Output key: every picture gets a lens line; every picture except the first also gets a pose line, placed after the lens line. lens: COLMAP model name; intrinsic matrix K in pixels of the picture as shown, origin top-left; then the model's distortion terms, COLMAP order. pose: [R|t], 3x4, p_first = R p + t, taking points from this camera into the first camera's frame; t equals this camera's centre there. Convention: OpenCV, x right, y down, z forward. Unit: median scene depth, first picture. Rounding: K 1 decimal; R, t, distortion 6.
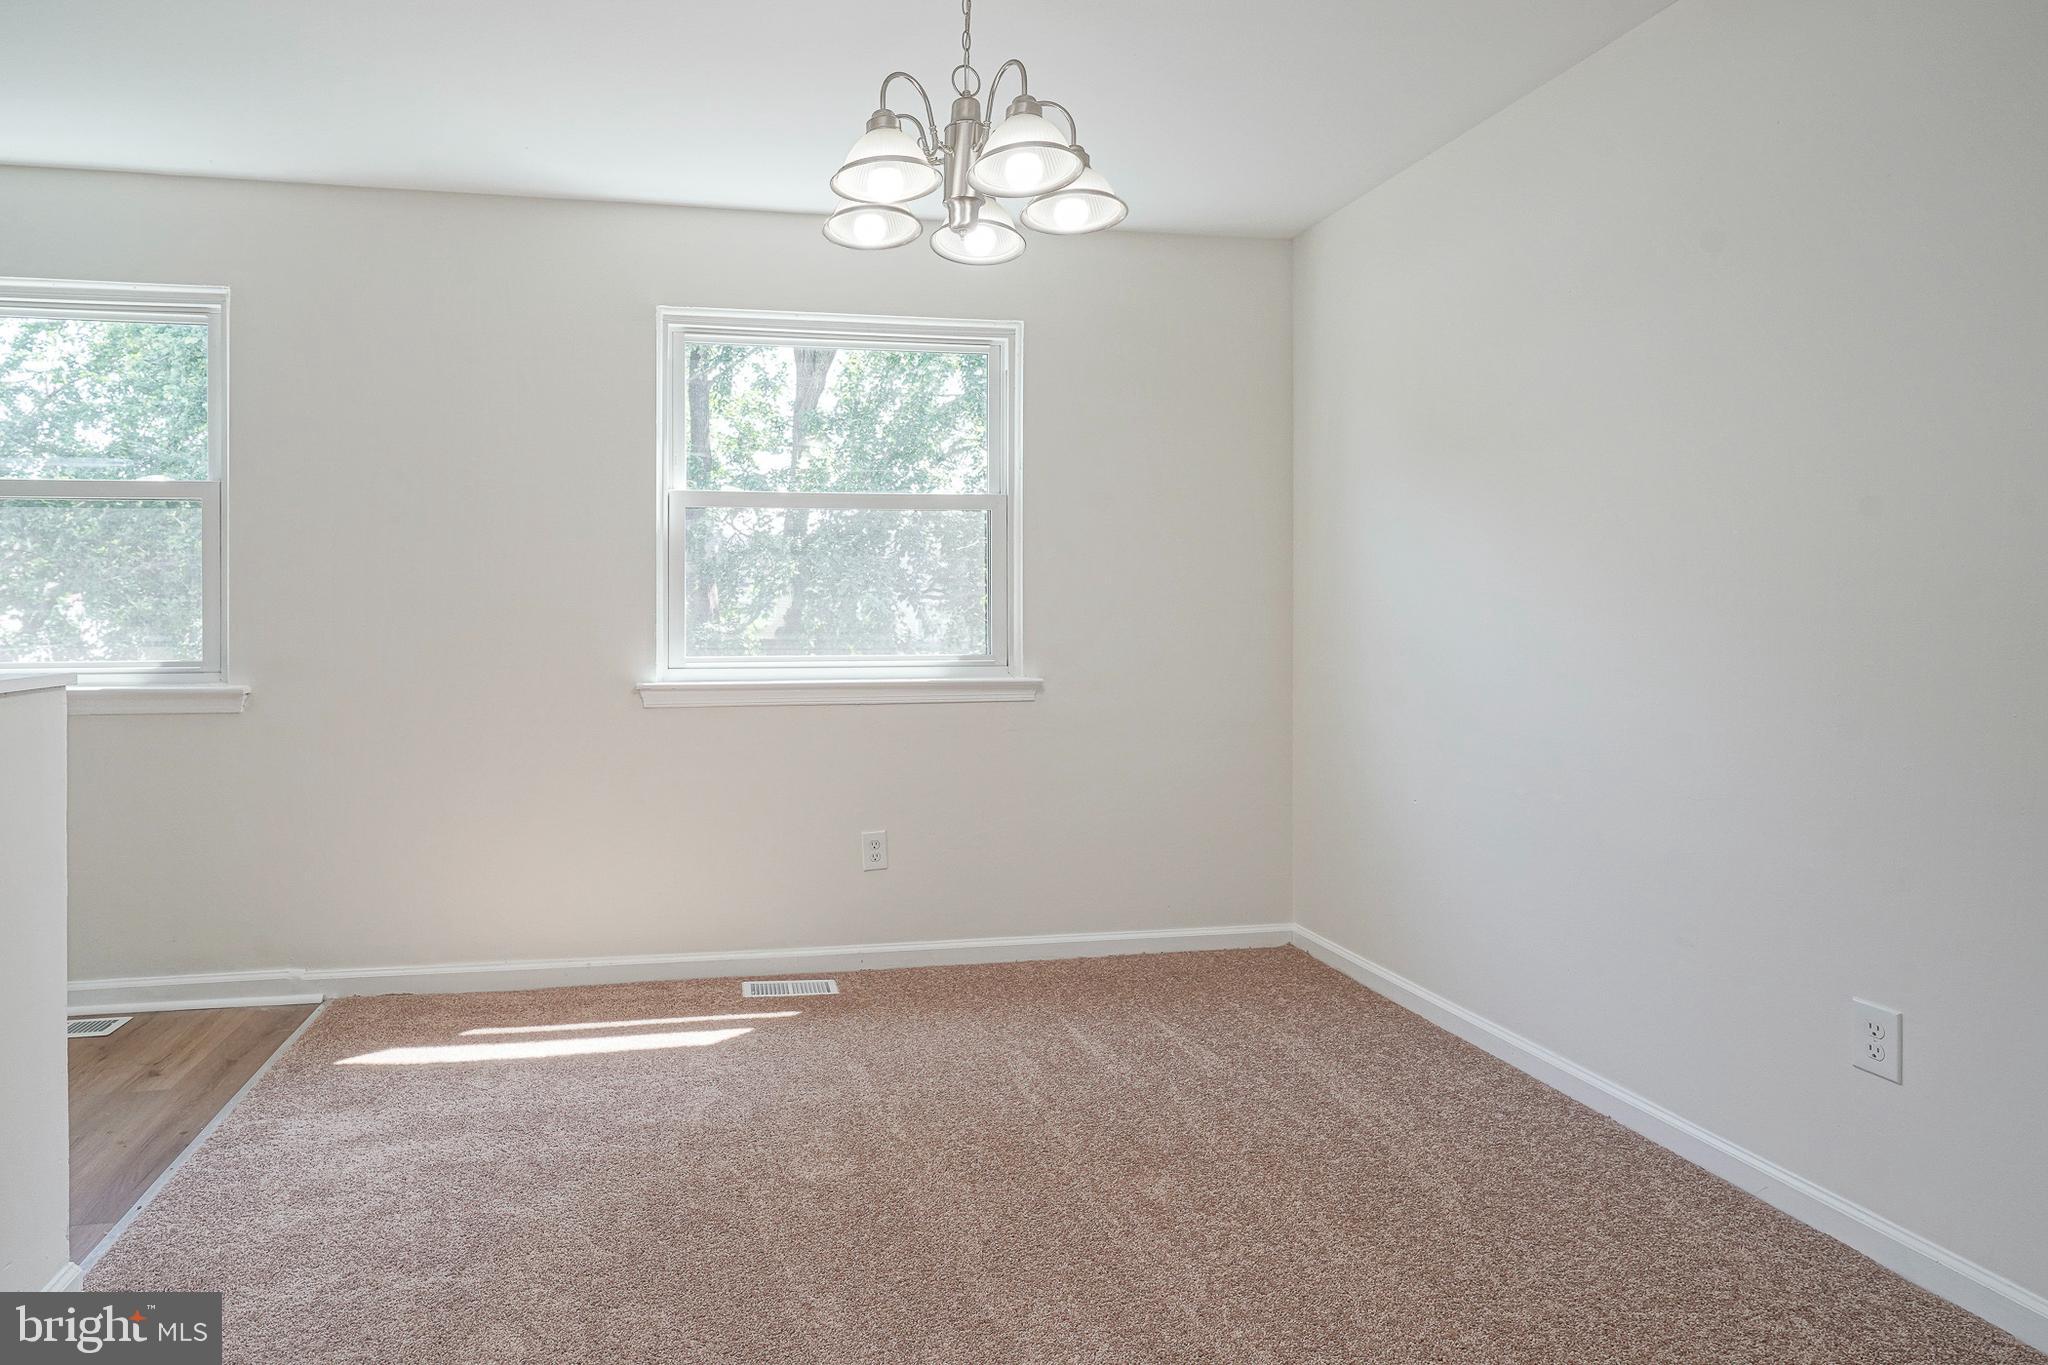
lens RADIAL K [[1021.4, 0, 1026.0], [0, 1021.4, 580.2], [0, 0, 1]] dist [-0.032924, 0.000196]
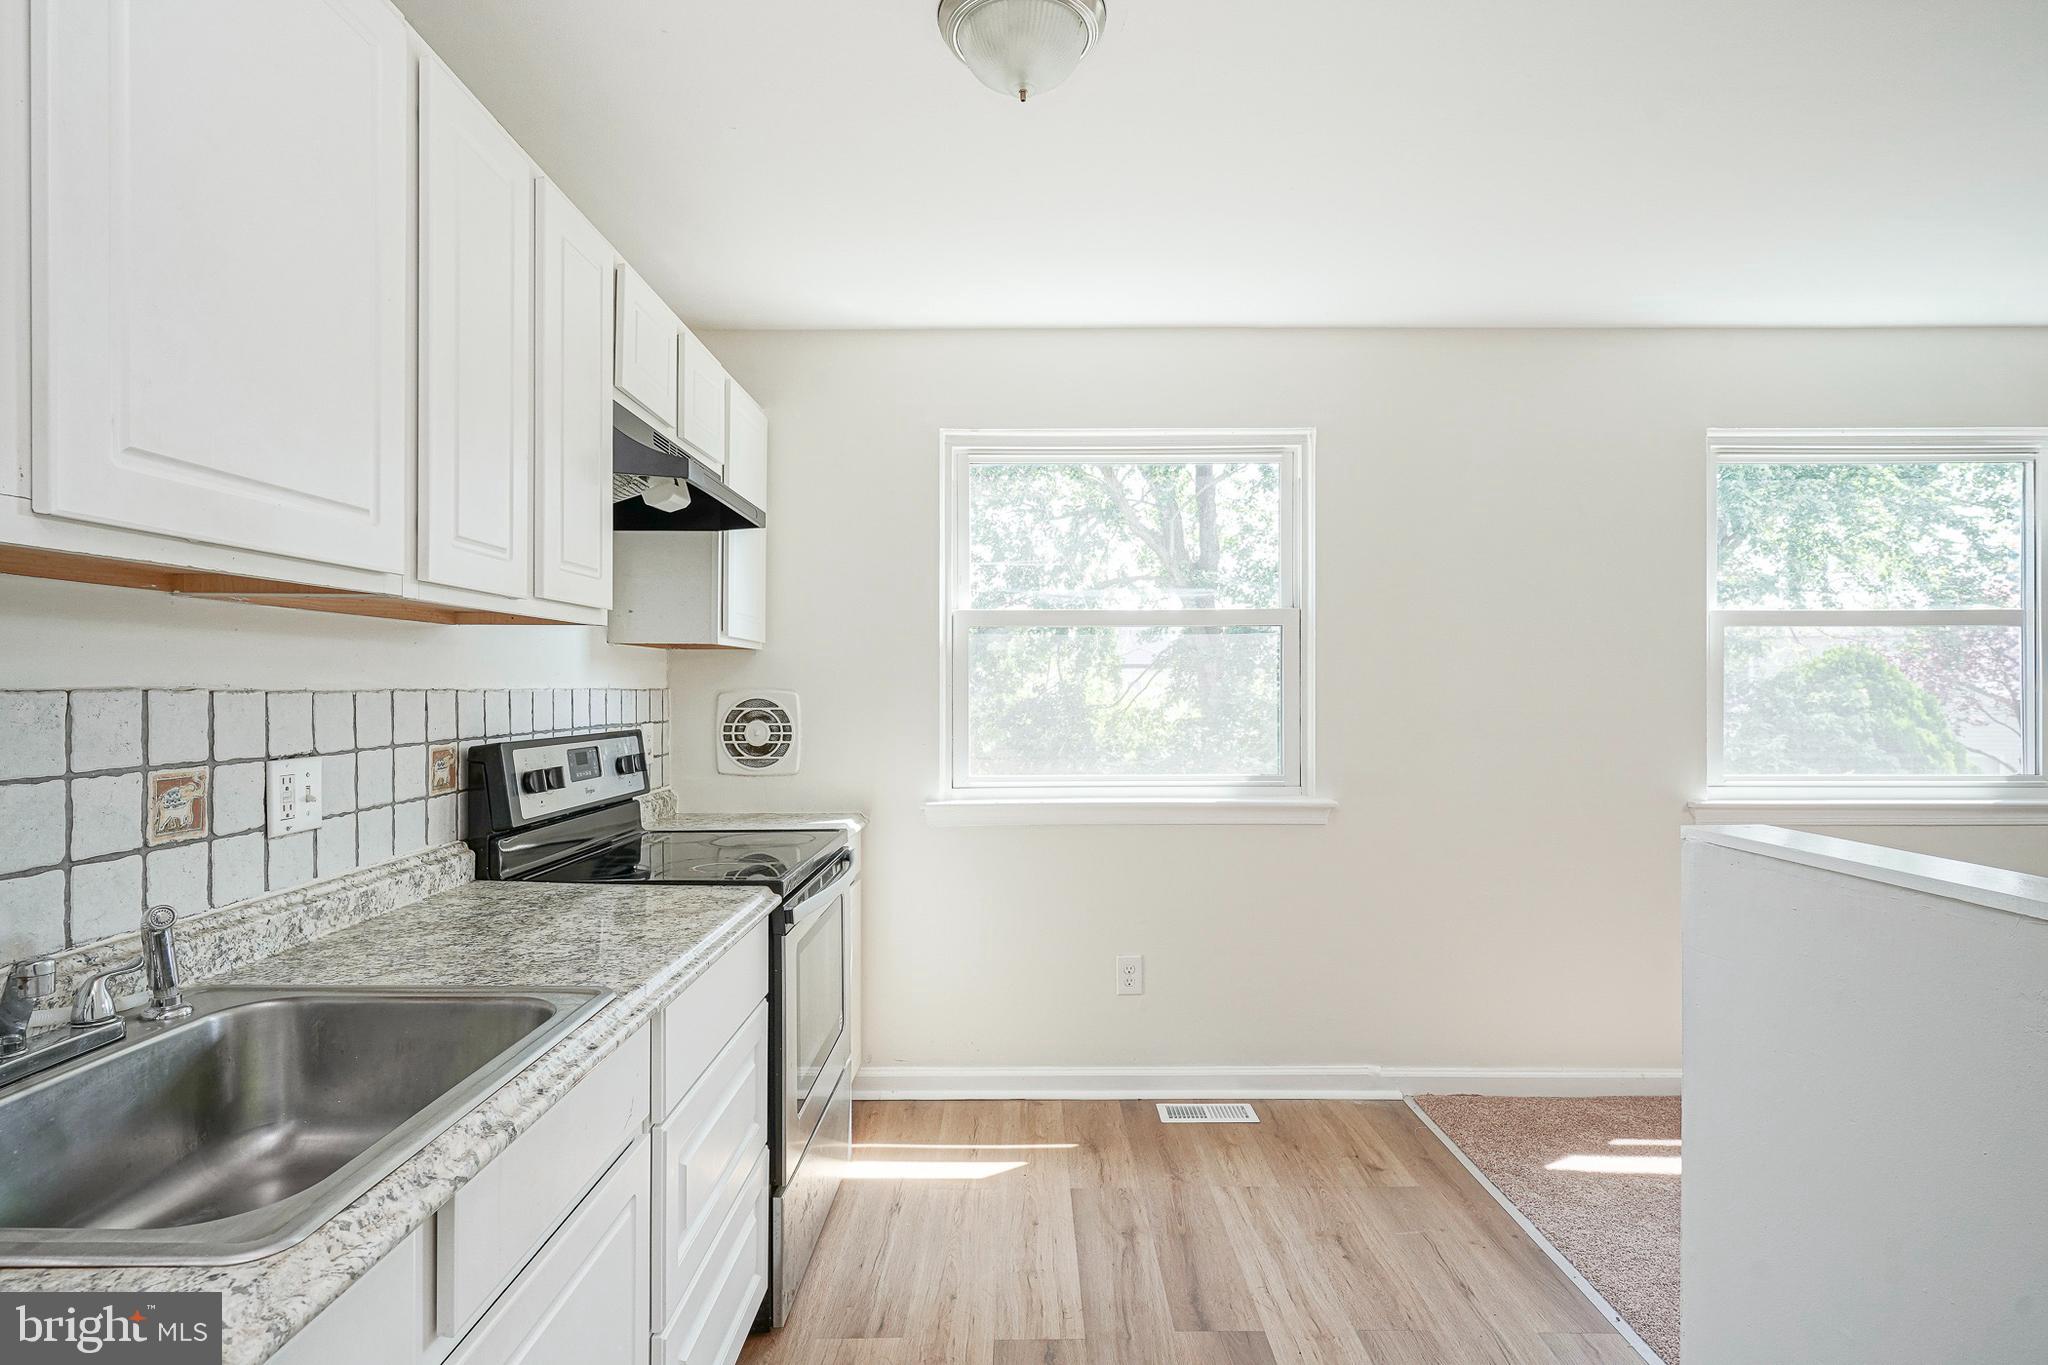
lens RADIAL K [[1049.6, 0, 1024.0], [0, 1049.6, 682.5], [0, 0, 1]] dist [0.000035, 0.000543]
pose [[0.985012, -0.004086, -0.172439, -0.229564], [0.001552, 0.999889, -0.014826, -0.000581], [0.172481, 0.014336, 0.984909, -0.038285]]
